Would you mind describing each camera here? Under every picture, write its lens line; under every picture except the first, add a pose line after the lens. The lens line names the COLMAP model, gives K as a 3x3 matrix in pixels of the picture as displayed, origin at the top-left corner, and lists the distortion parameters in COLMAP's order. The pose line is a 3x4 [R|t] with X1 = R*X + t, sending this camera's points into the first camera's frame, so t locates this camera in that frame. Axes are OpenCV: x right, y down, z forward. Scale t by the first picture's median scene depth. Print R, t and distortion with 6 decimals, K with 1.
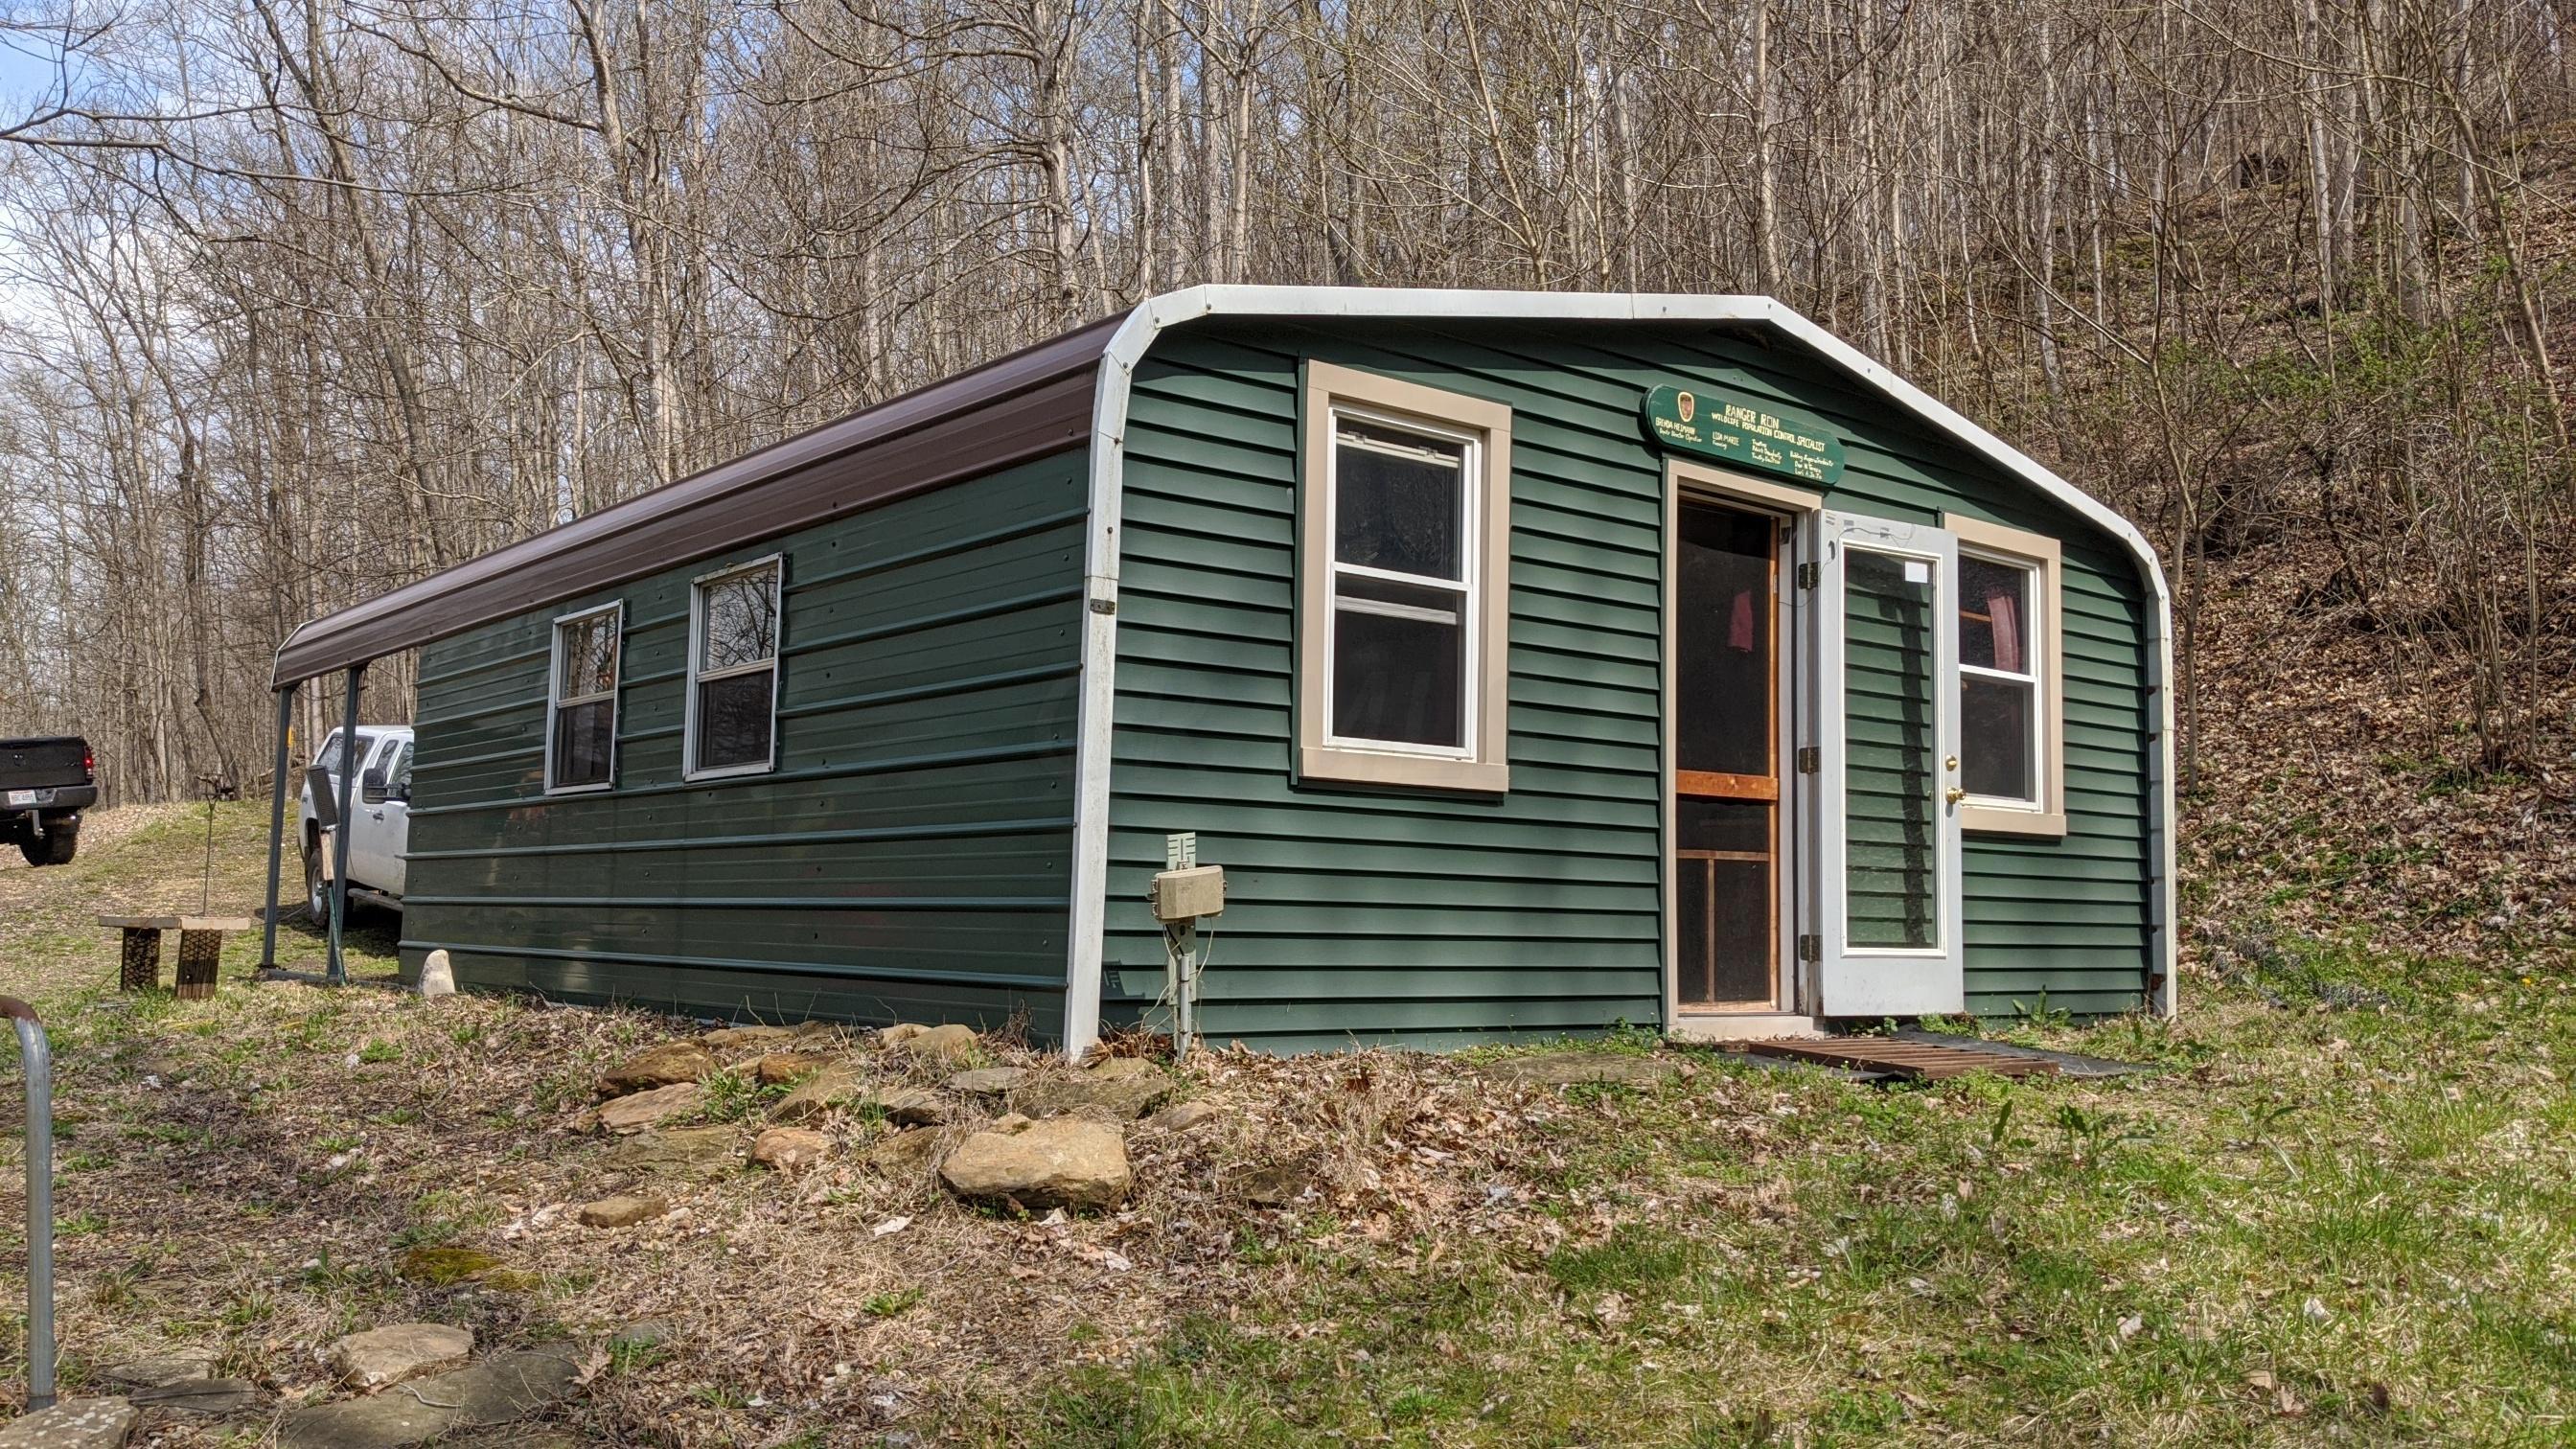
lens RADIAL K [[2051.6, 0, 1288.0], [0, 2051.6, 724.5], [0, 0, 1]] dist [0.072527, -0.001432]
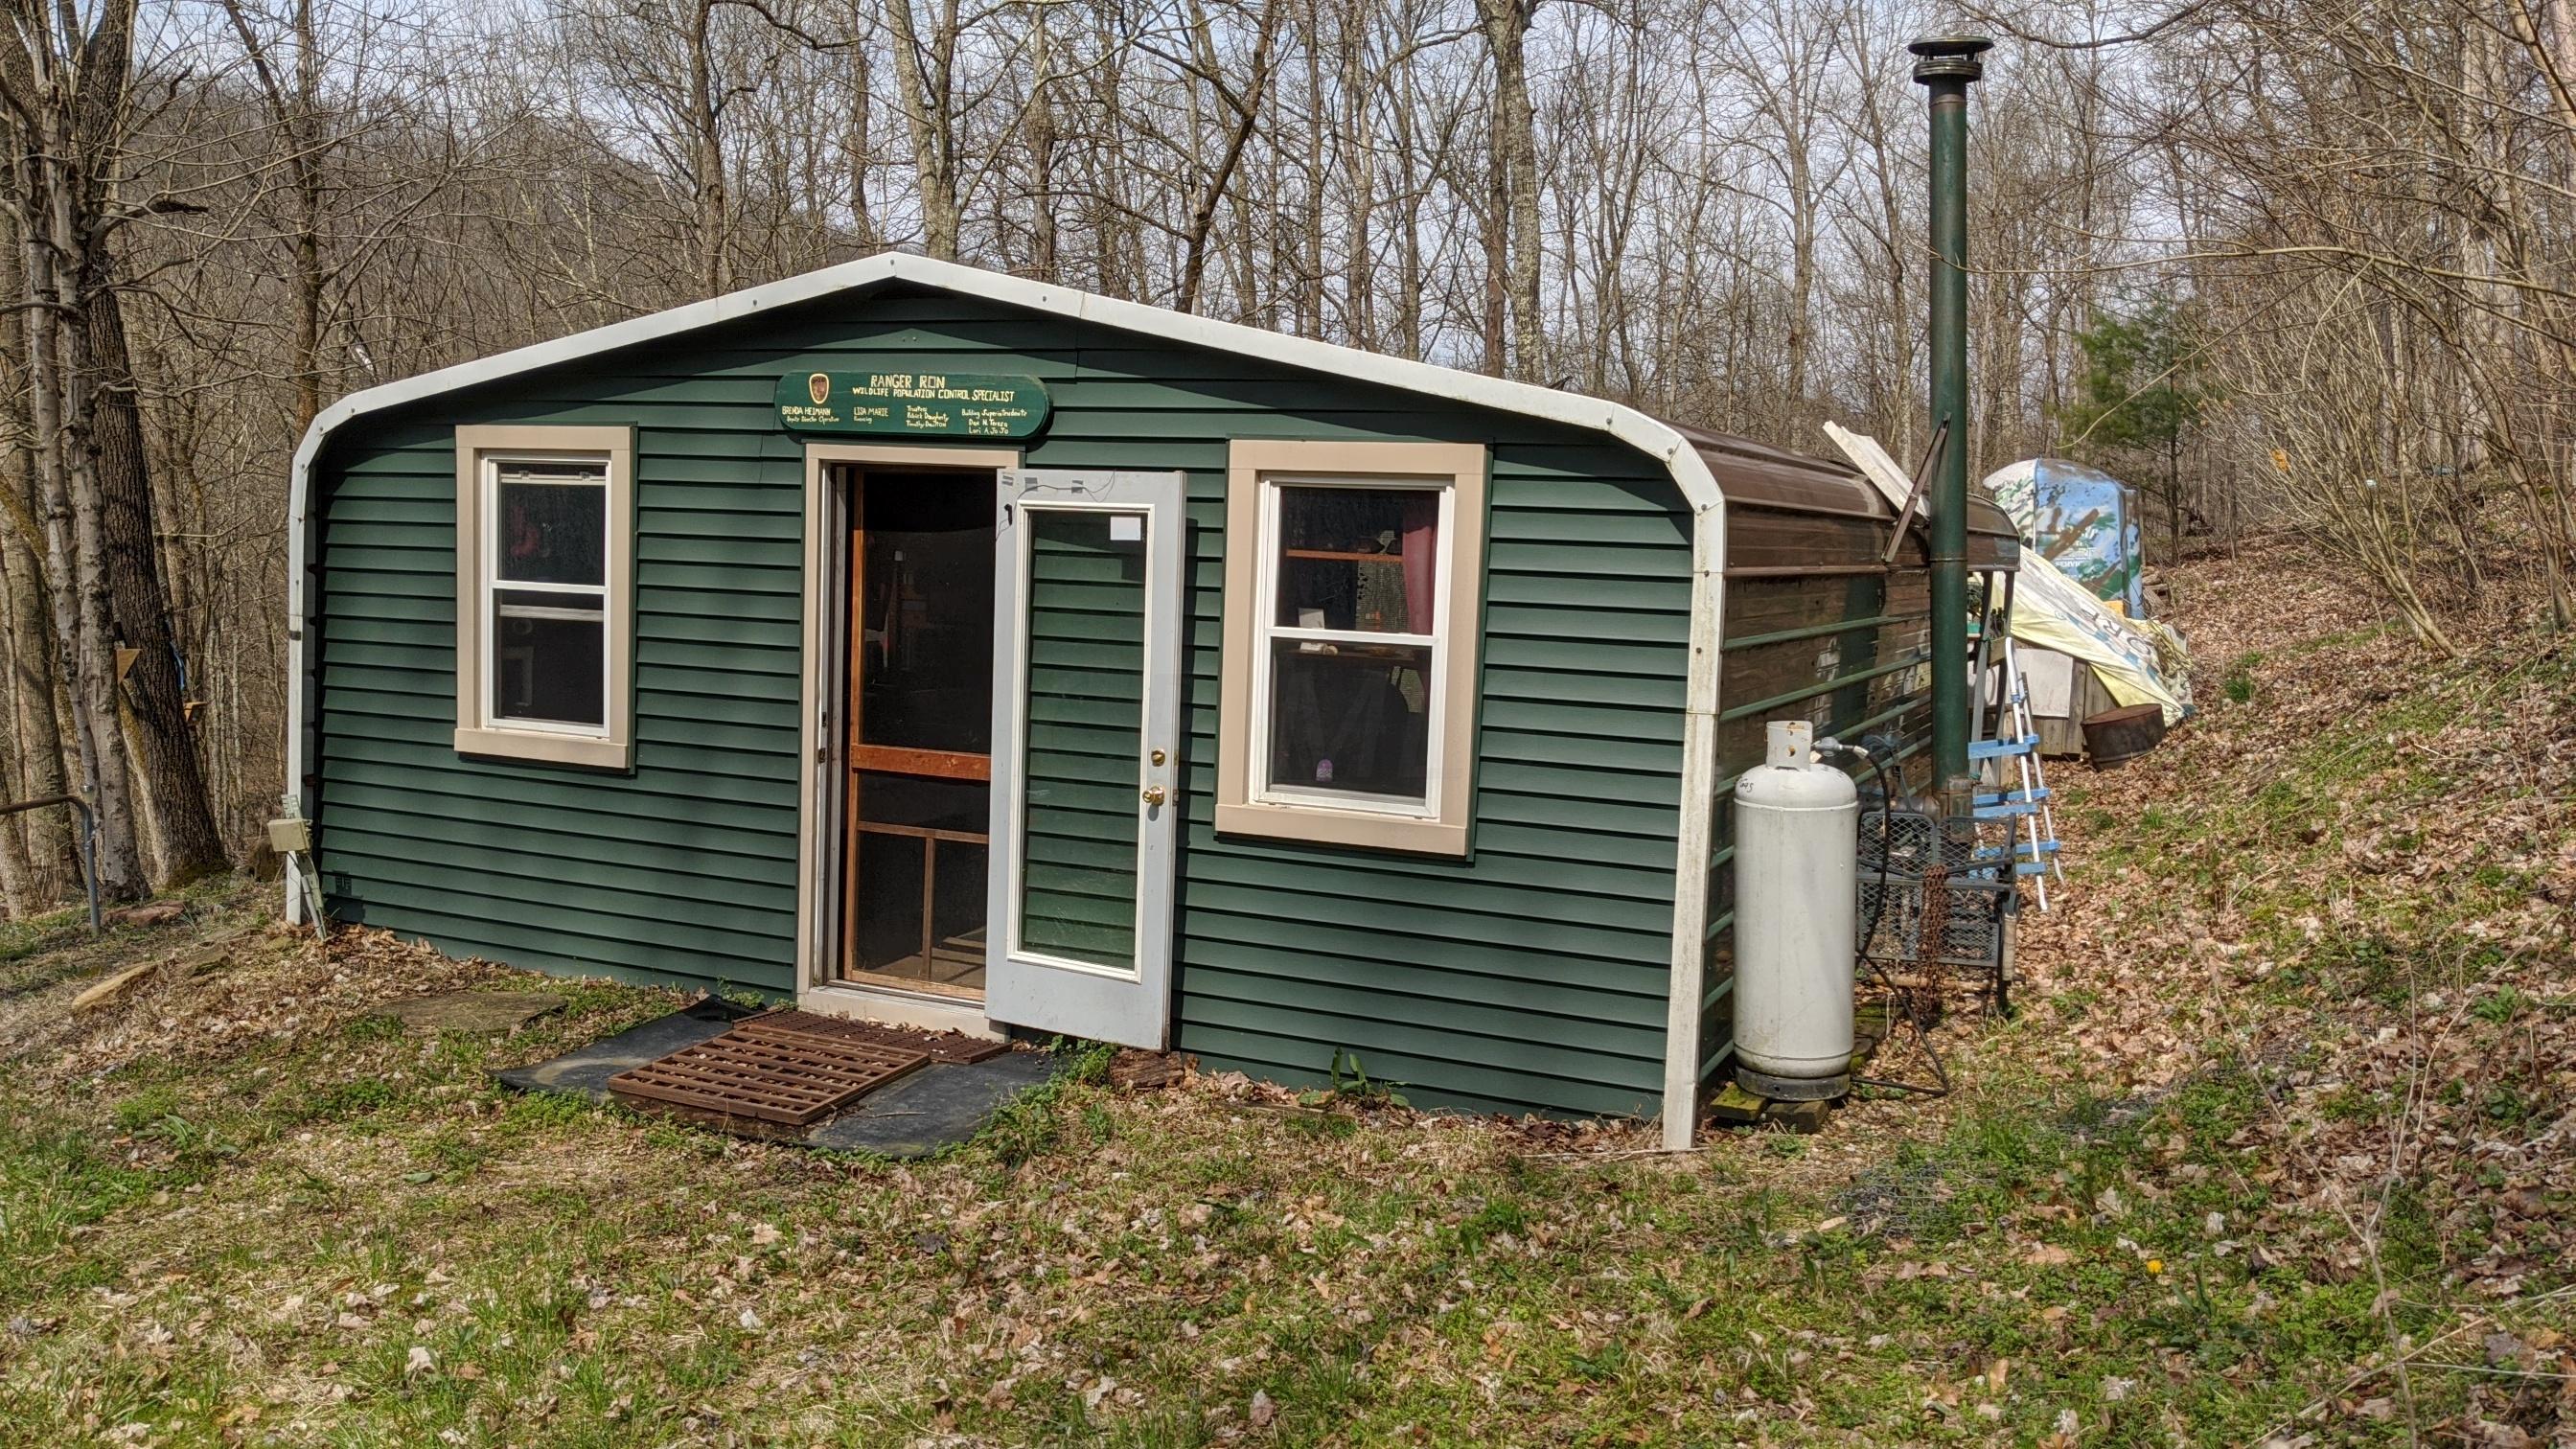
lens RADIAL K [[2065.2, 0, 1286.8], [0, 2065.2, 628.7], [0, 0, 1]] dist [-0.001872, -0.002152]
pose [[0.457454, 0.063317, -0.886976, 1.155877], [0.072727, 0.991456, 0.108284, -0.127338], [0.886254, -0.114042, 0.448941, 0.719827]]
